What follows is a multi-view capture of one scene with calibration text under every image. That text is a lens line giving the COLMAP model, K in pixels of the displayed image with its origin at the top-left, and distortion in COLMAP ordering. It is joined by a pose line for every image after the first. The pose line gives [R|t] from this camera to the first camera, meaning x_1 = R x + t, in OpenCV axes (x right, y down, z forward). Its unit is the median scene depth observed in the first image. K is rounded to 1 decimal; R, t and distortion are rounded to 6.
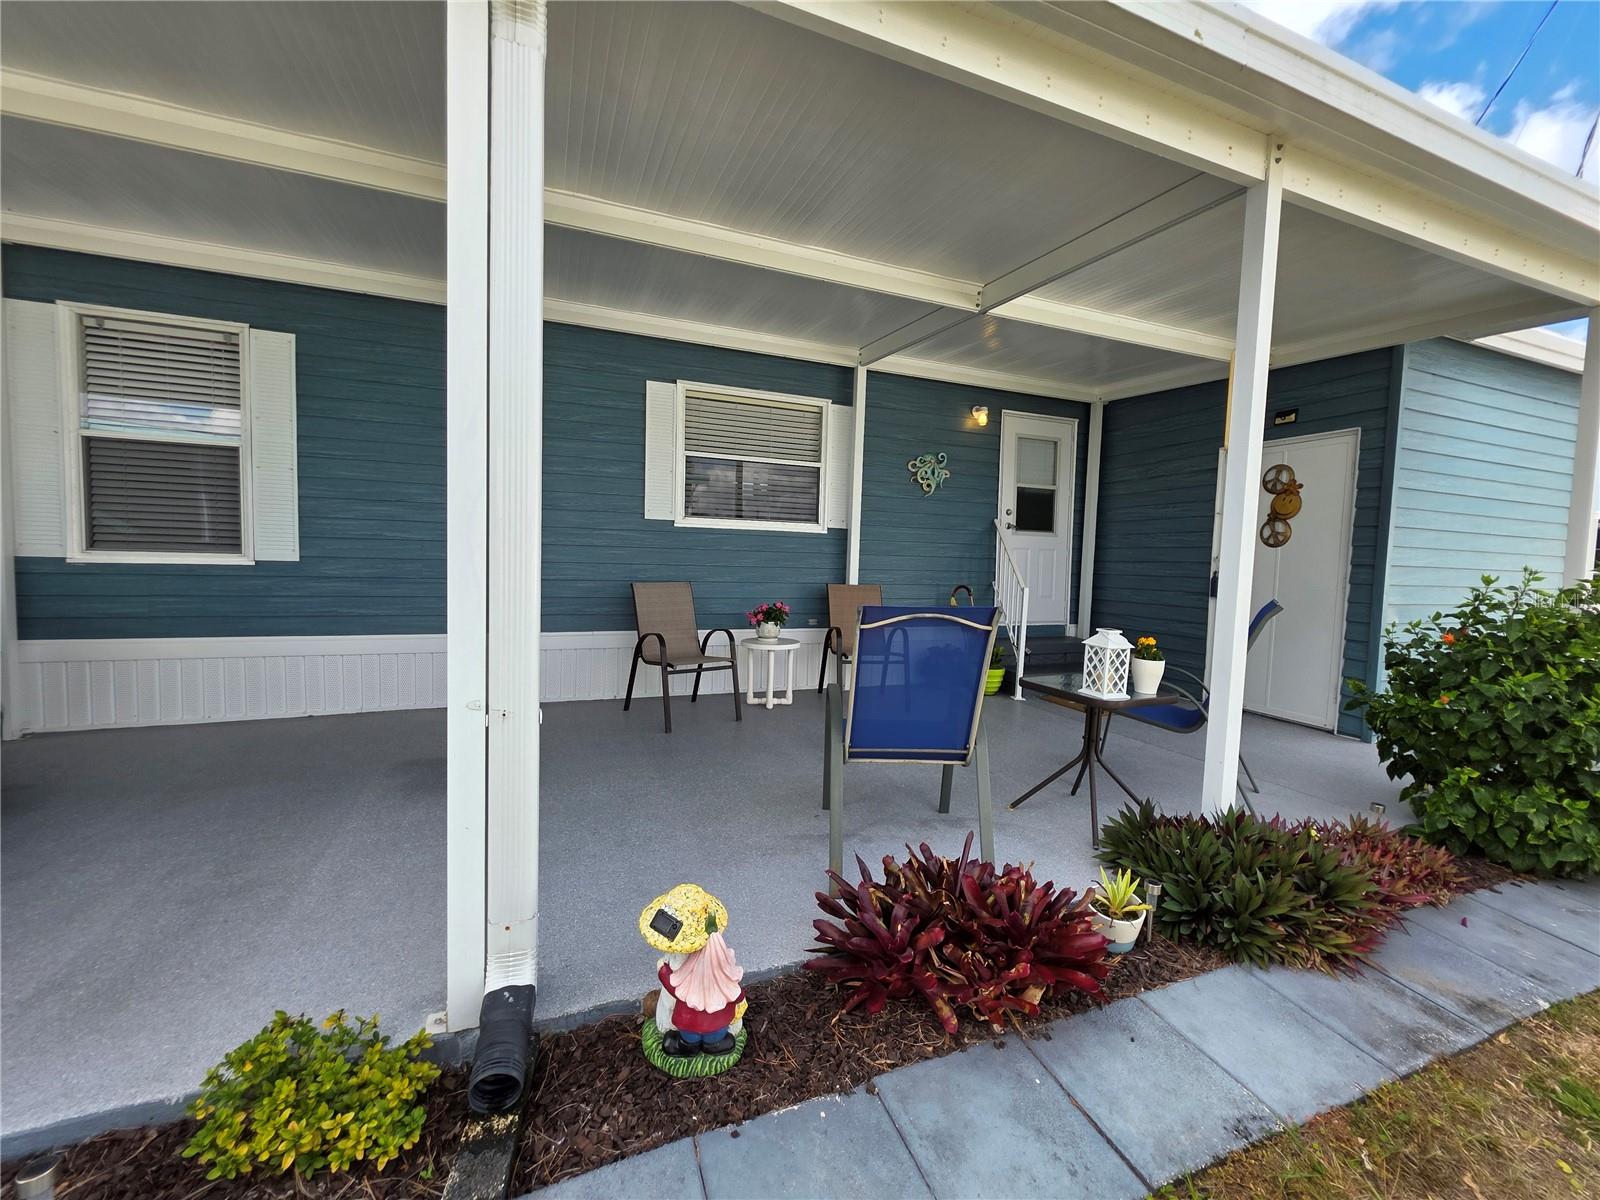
lens RADIAL K [[645.8, 0, 810.1], [0, 645.8, 598.2], [0, 0, 1]] dist [0.000445, -0.000175]
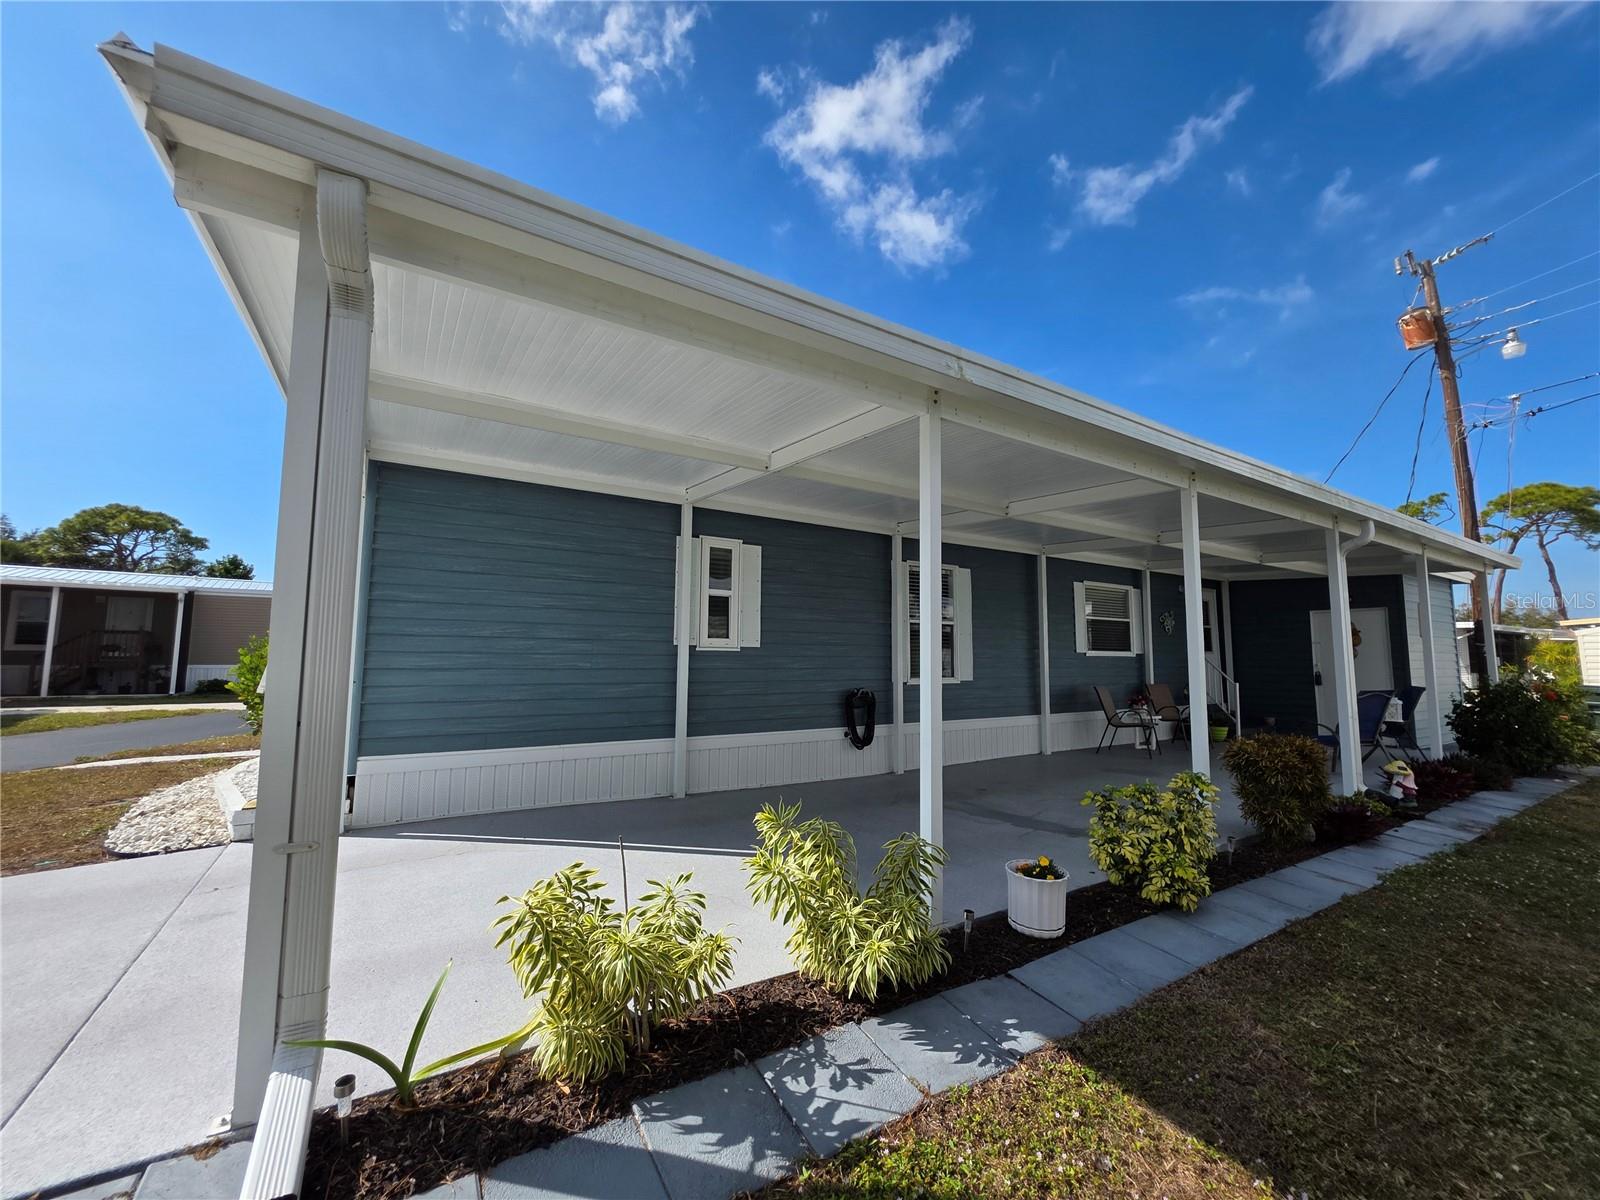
lens RADIAL K [[645.8, 0, 803.6], [0, 645.8, 605.5], [0, 0, 1]] dist [0.000445, -0.000175]
pose [[0.982289, -0.009299, 0.187143, -1.264866], [0.037945, 0.987946, -0.150078, -0.004932], [-0.183491, 0.154521, 0.970801, -0.646824]]
